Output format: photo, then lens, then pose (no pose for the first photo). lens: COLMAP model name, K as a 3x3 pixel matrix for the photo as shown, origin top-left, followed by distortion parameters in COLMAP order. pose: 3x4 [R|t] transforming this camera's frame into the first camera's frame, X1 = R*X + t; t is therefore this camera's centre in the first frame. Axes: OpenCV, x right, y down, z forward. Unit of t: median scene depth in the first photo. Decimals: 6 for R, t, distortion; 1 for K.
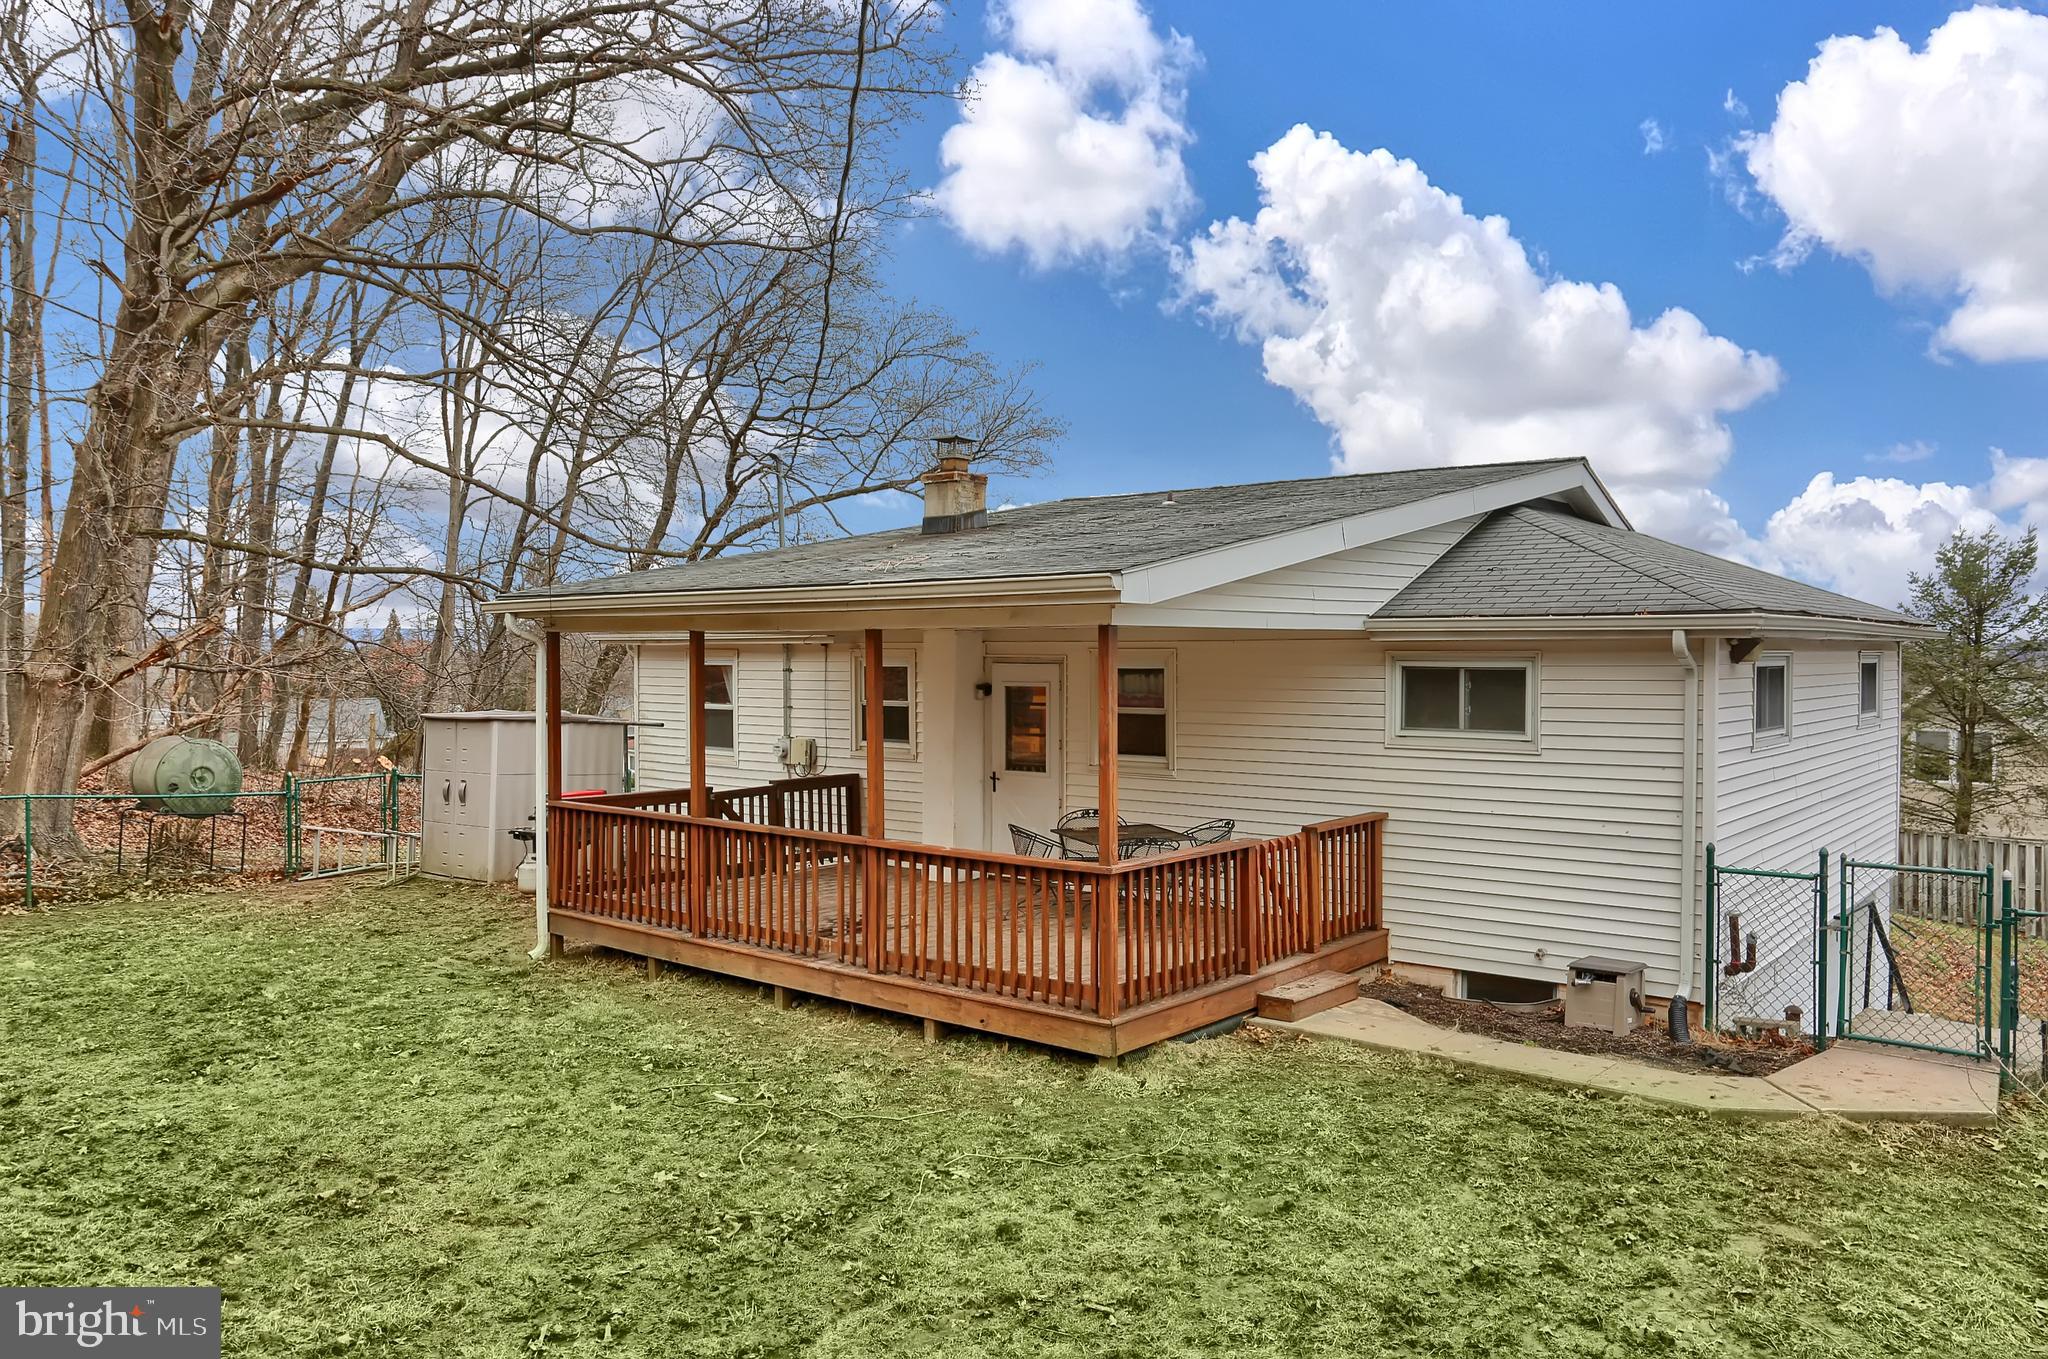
lens RADIAL K [[1477.0, 0, 1024.0], [0, 1477.0, 679.5], [0, 0, 1]] dist [-0.000399, 0.001264]
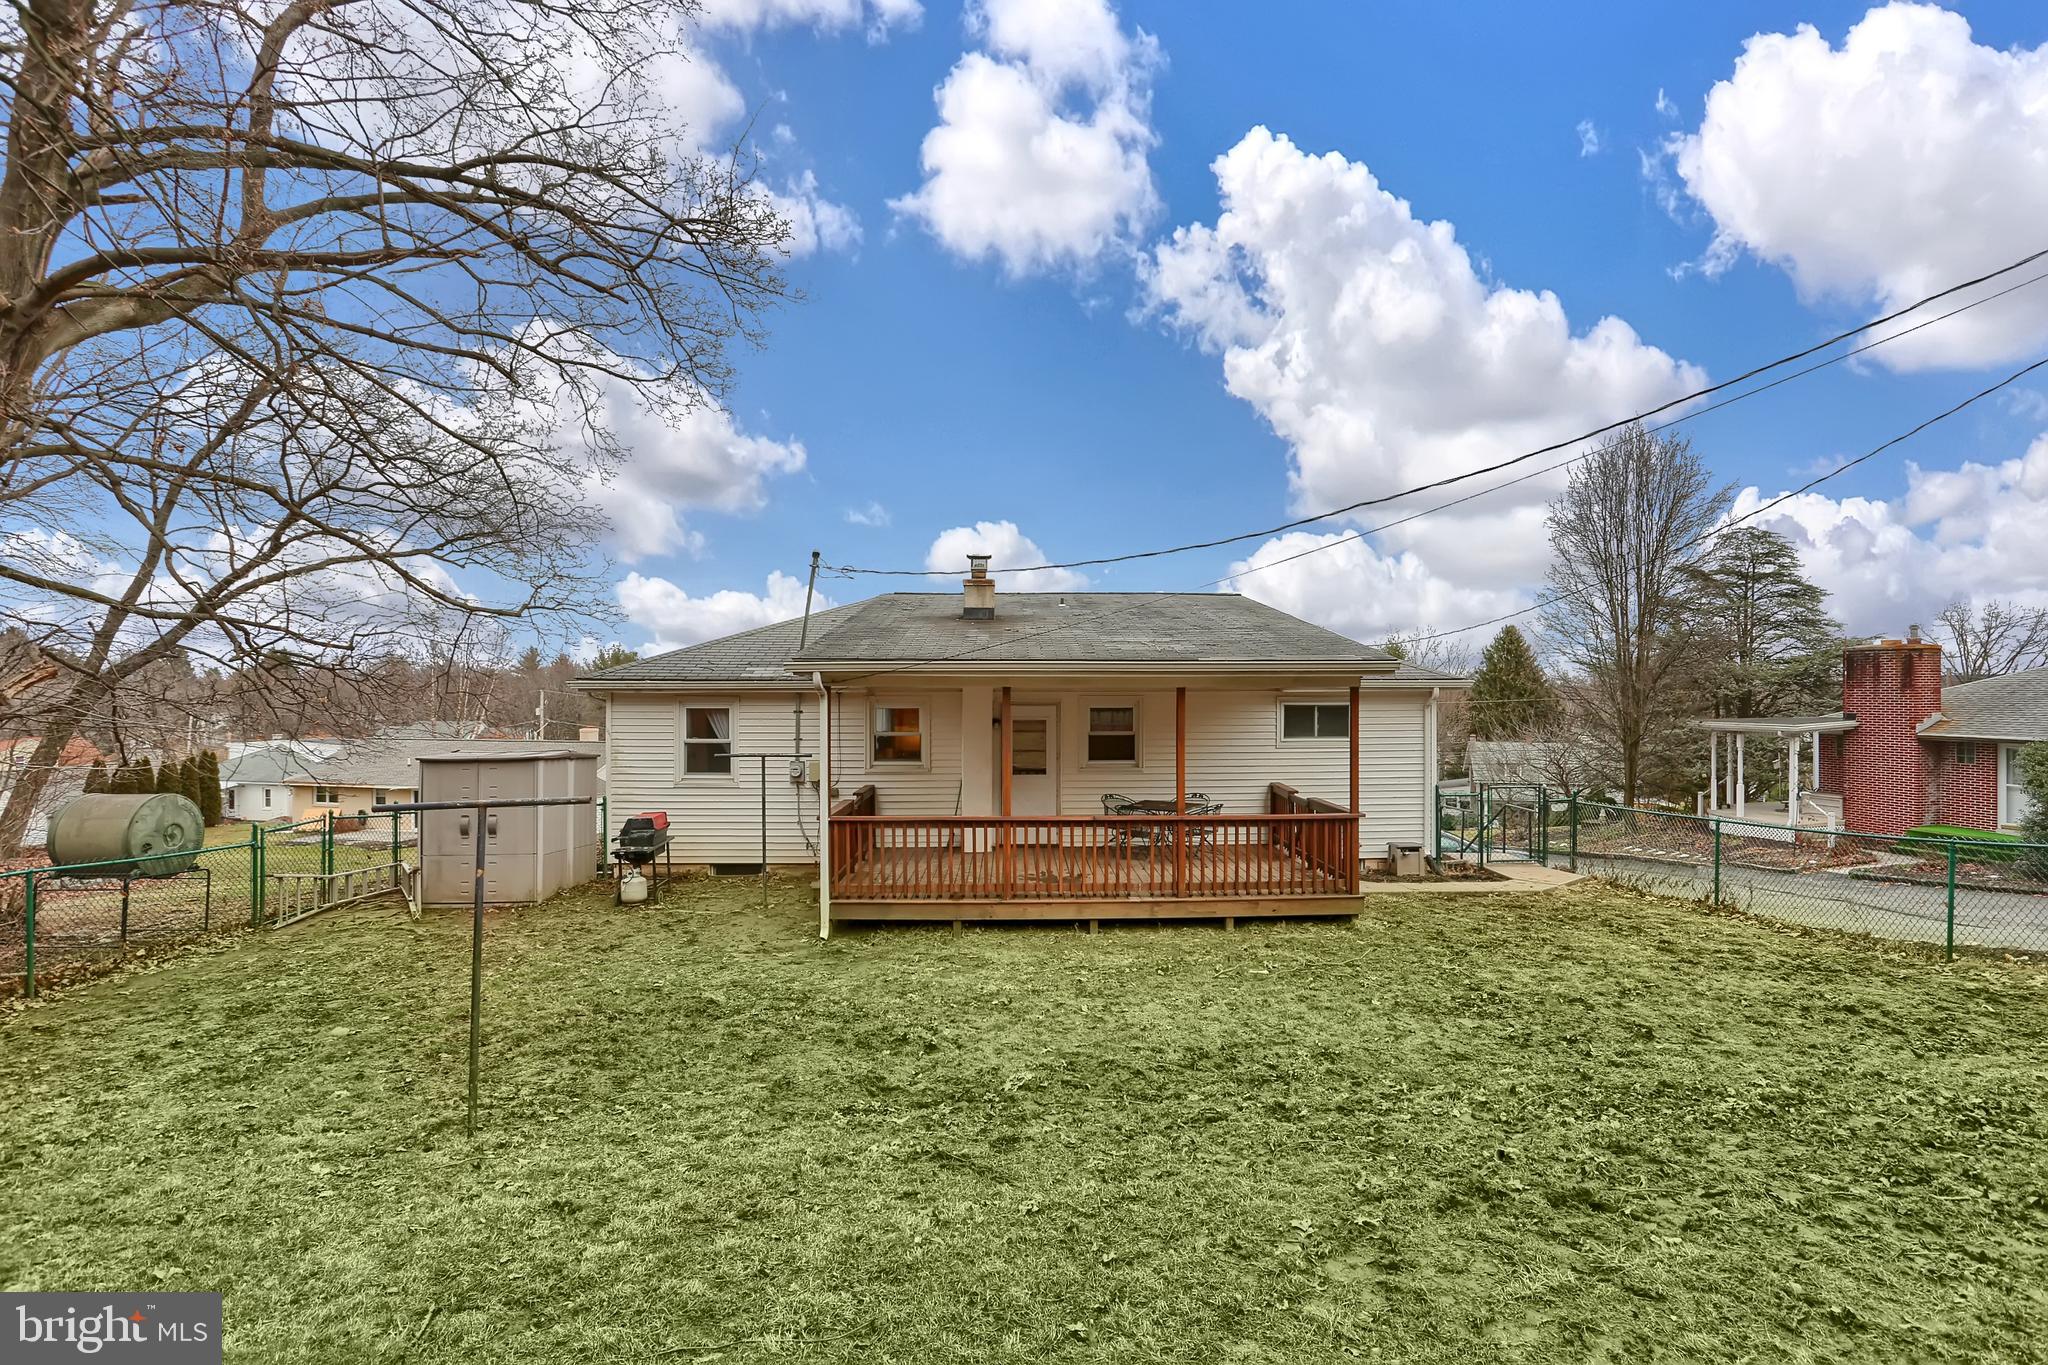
lens RADIAL K [[1029.8, 0, 1028.8], [0, 1029.8, 720.8], [0, 0, 1]] dist [-0.080430, 0.039931]
pose [[0.735282, -0.019817, 0.677471, -0.717635], [0.012610, 0.999799, 0.015560, -0.010790], [-0.677644, -0.002898, 0.735385, 0.209571]]
